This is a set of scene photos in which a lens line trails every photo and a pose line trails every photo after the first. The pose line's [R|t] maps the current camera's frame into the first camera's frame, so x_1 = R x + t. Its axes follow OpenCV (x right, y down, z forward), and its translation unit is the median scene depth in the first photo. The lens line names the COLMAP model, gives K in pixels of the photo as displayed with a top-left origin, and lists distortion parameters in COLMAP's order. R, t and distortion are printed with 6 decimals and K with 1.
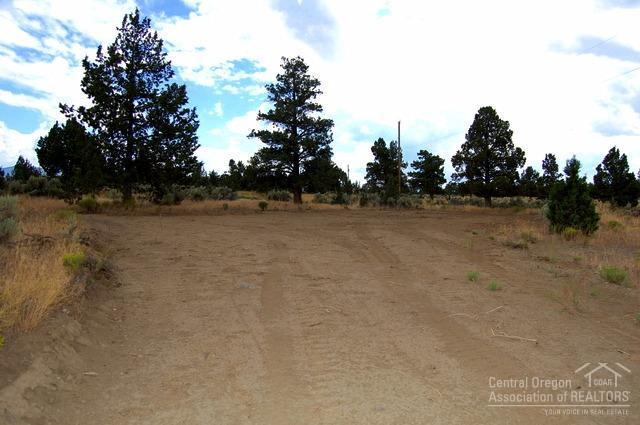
lens RADIAL K [[502.6, 0, 320.0], [0, 502.6, 212.5], [0, 0, 1]] dist [-0.103348, 0.000709]
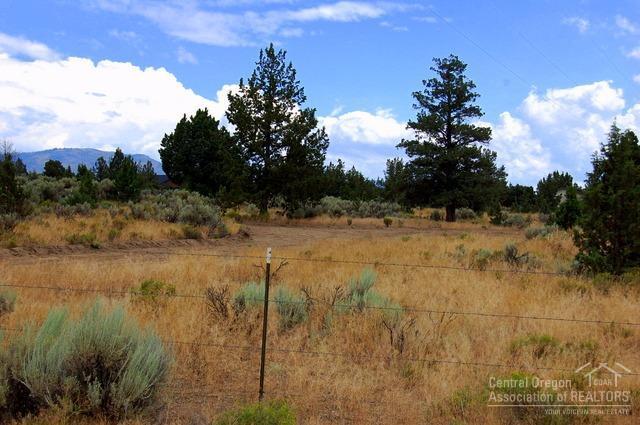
lens RADIAL K [[824.9, 0, 320.0], [0, 824.9, 212.5], [0, 0, 1]] dist [-0.001556, -0.003823]
pose [[0.949696, 0.010632, -0.312994, 0.206759], [-0.022497, 0.999158, -0.034322, 0.021149], [0.312366, 0.039637, 0.949135, -0.479373]]
